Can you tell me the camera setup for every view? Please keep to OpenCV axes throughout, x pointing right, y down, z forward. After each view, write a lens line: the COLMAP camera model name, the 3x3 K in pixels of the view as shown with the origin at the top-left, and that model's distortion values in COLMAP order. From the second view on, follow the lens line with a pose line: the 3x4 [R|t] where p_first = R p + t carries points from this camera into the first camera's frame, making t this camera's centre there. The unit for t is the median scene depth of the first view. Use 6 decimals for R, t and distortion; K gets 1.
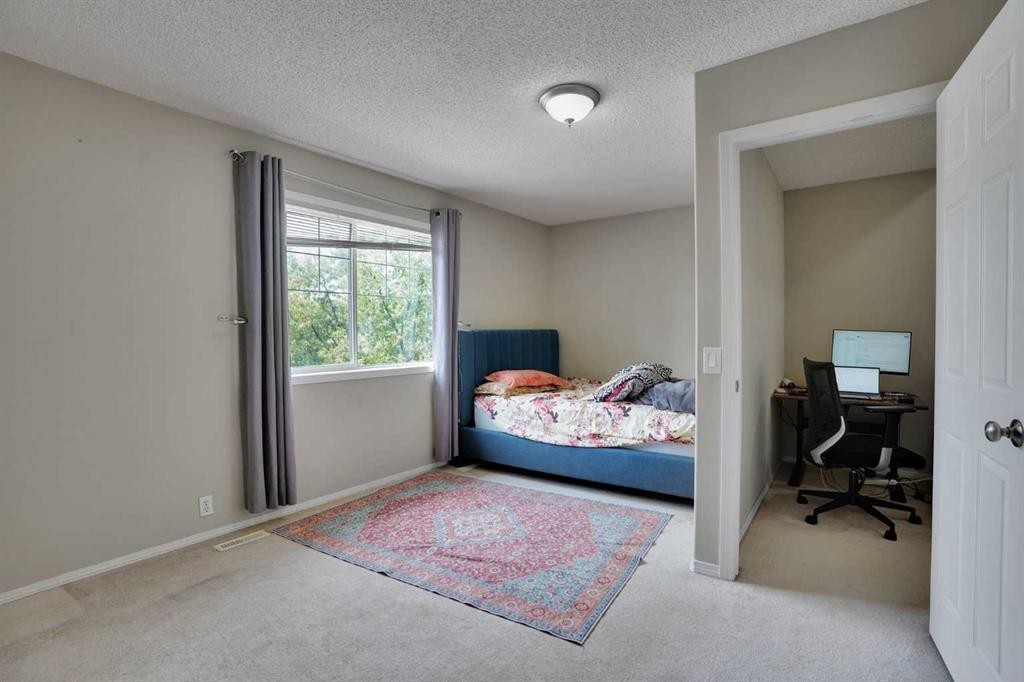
lens RADIAL K [[472.3, 0, 511.3], [0, 472.3, 344.1], [0, 0, 1]] dist [-0.057387, 0.014739]
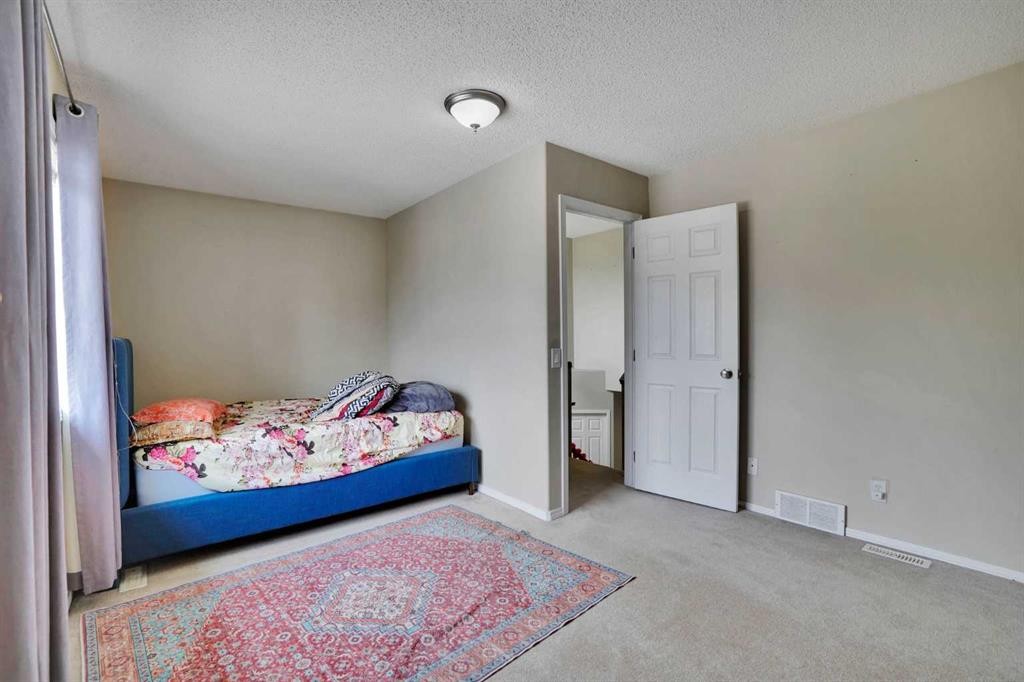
lens RADIAL K [[472.3, 0, 507.5], [0, 472.3, 347.8], [0, 0, 1]] dist [-0.057387, 0.014739]
pose [[0.256129, -0.015781, 0.966514, -0.613119], [0.032652, 0.999437, 0.007666, -0.006596], [-0.966091, 0.029595, 0.256500, 0.513791]]
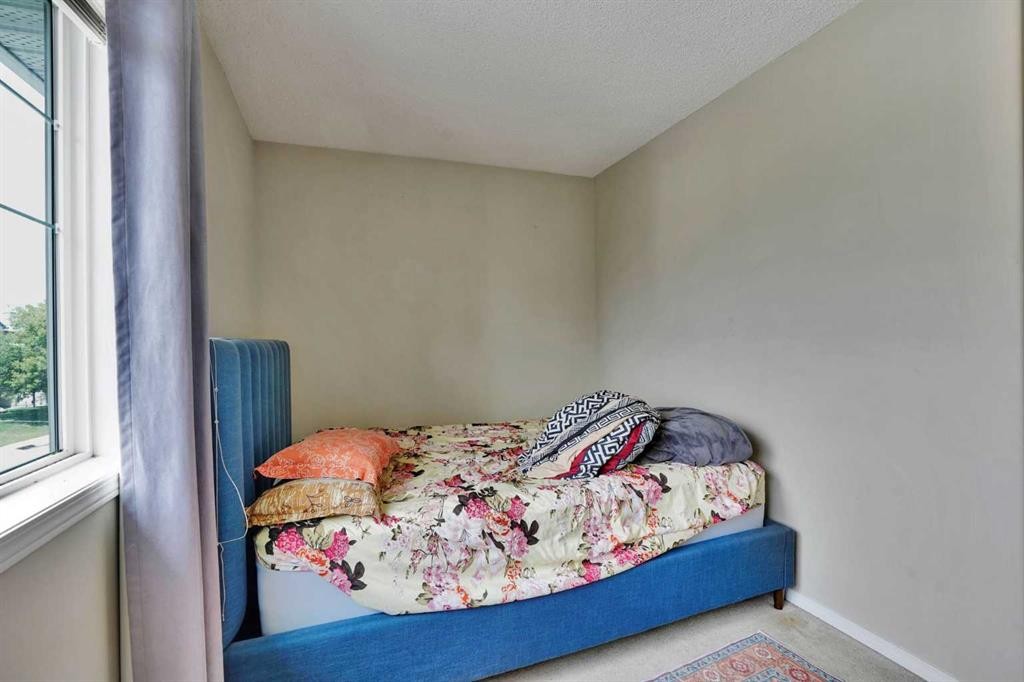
lens RADIAL K [[472.3, 0, 505.5], [0, 472.3, 347.2], [0, 0, 1]] dist [-0.057387, 0.014739]
pose [[0.552955, -0.011352, 0.833134, -0.305787], [0.035022, 0.999340, -0.009627, -0.016282], [-0.832475, 0.034501, 0.552988, 0.828429]]
